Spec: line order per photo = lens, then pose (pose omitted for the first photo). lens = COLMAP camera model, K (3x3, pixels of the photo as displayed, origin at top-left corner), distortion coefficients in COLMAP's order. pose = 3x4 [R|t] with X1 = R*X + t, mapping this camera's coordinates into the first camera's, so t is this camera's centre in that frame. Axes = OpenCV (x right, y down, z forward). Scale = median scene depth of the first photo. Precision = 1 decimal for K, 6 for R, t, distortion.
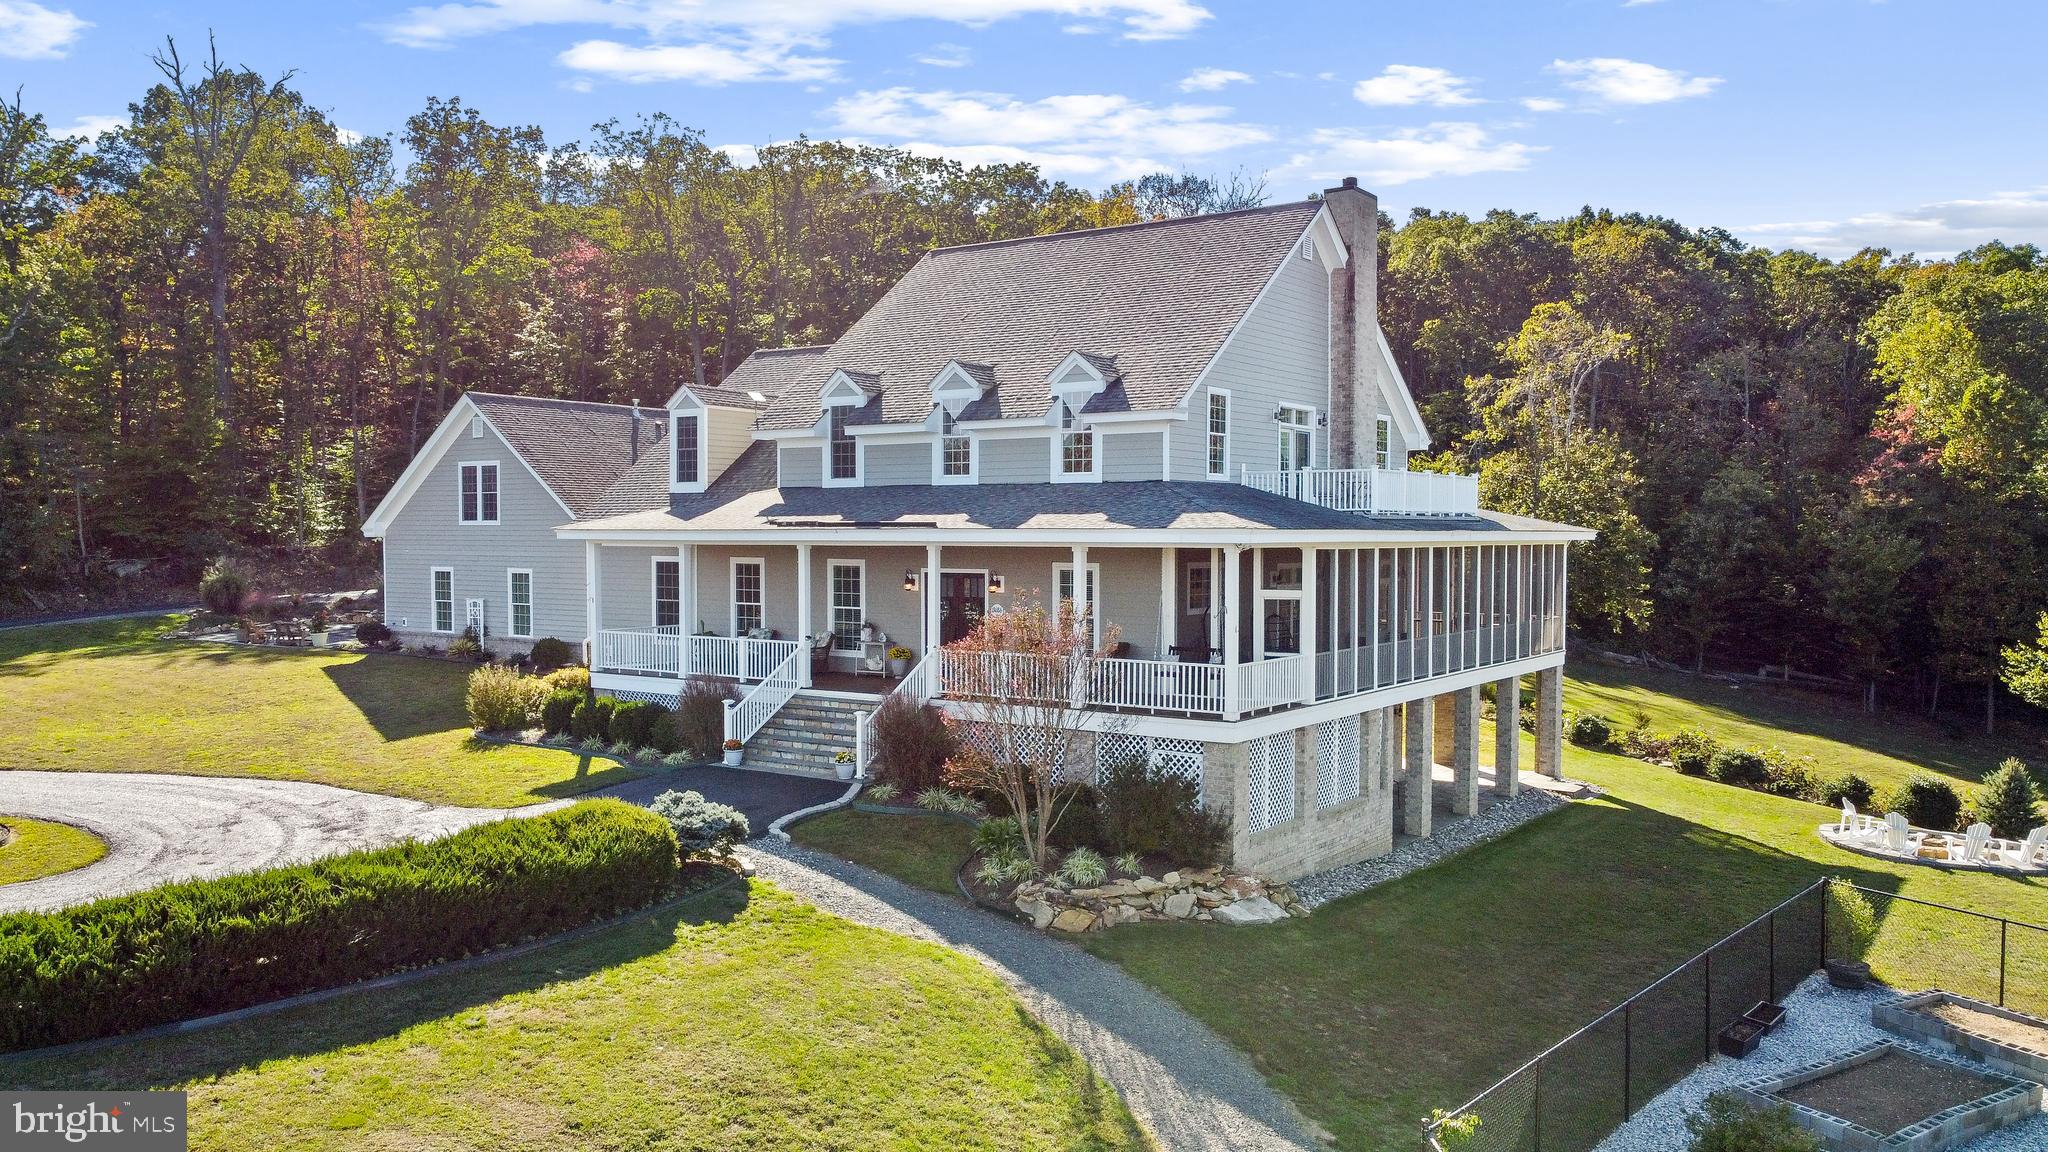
lens RADIAL K [[1563.4, 0, 1018.5], [0, 1563.4, 586.9], [0, 0, 1]] dist [0.003283, 0.004680]
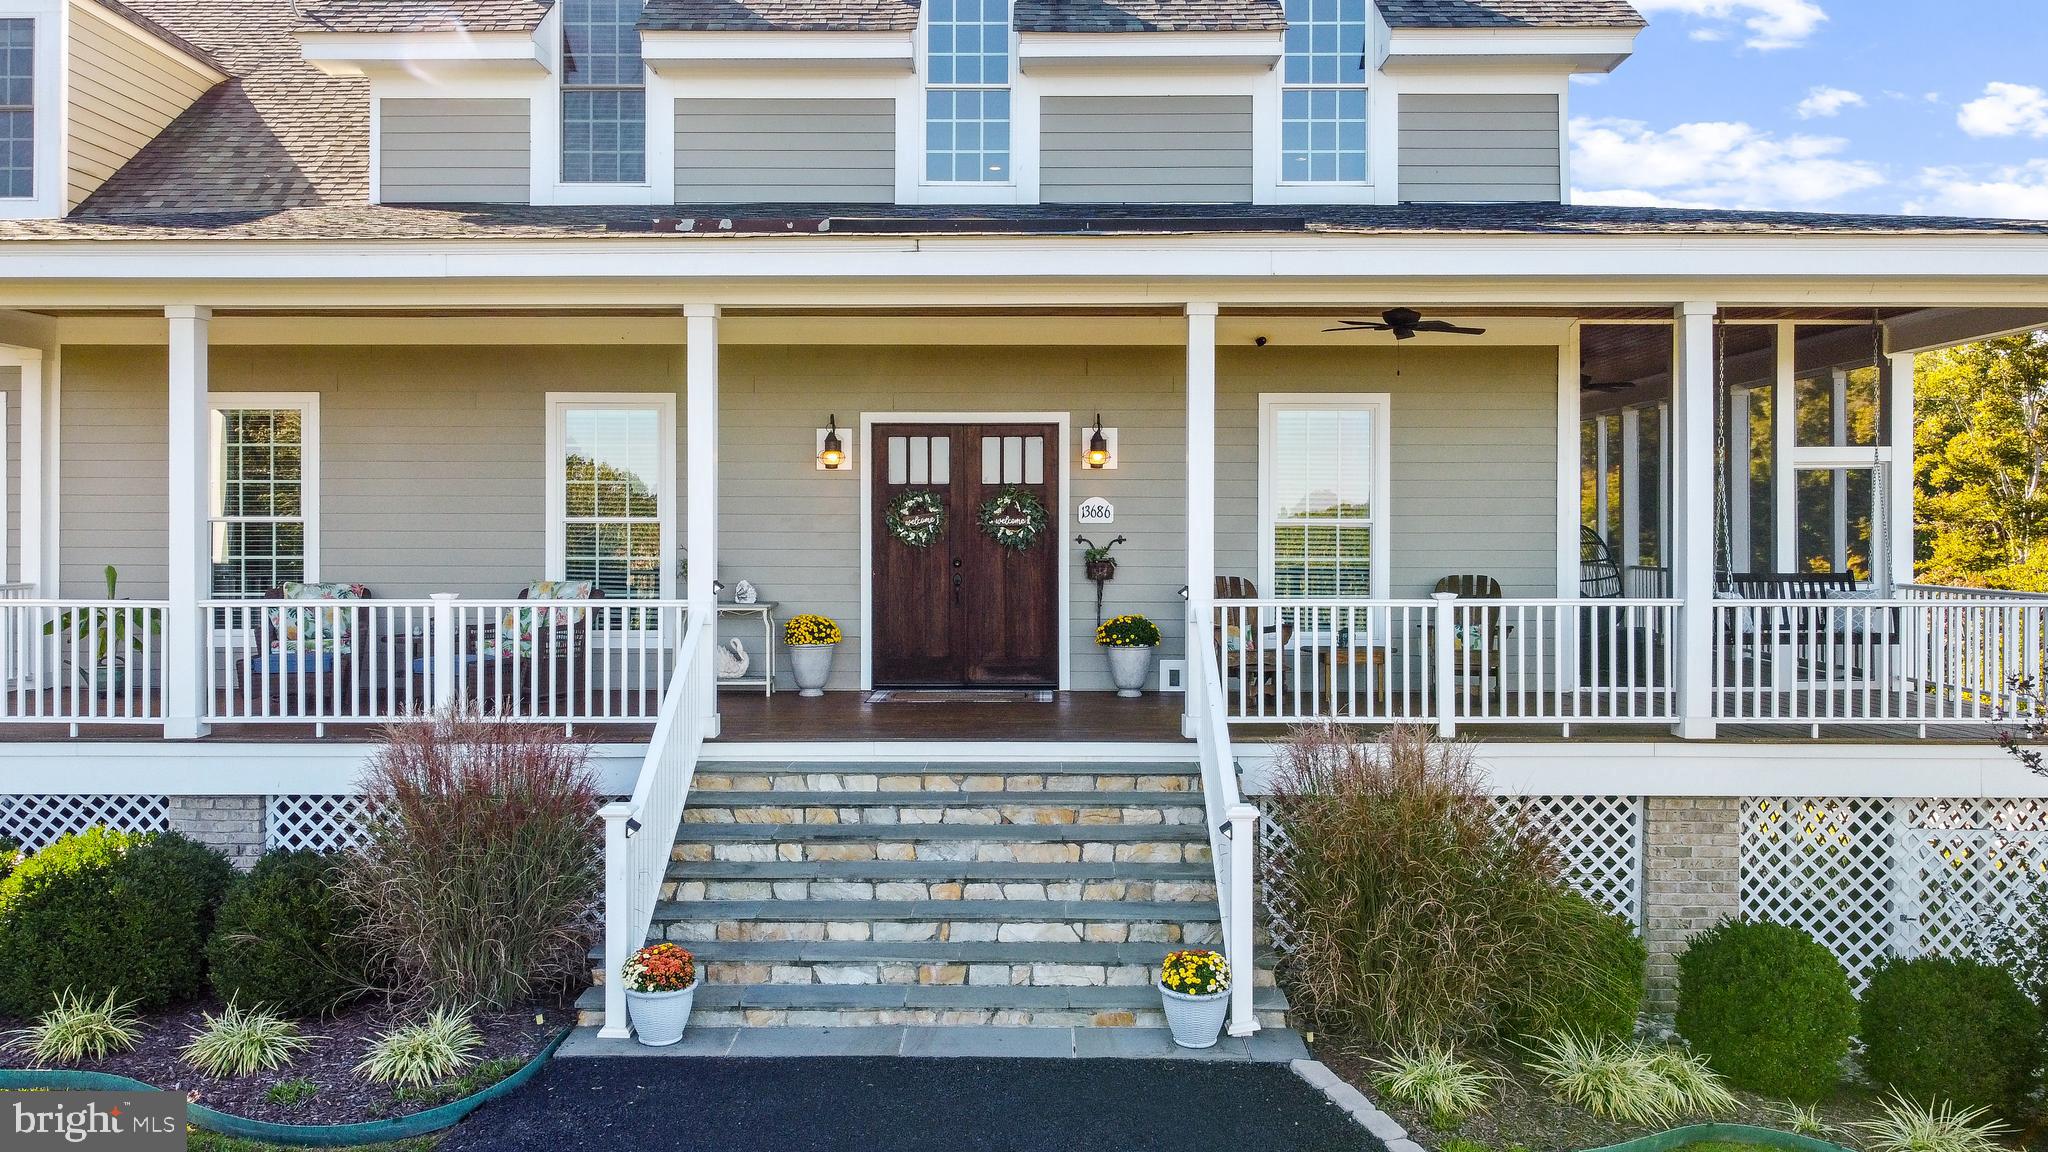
lens RADIAL K [[1571.6, 0, 1014.8], [0, 1571.6, 514.5], [0, 0, 1]] dist [0.007148, 0.003743]
pose [[0.826678, 0.001079, 0.562674, -0.246906], [0.021068, 0.999238, -0.032869, 0.026952], [-0.562280, 0.039027, 0.826025, 0.628293]]
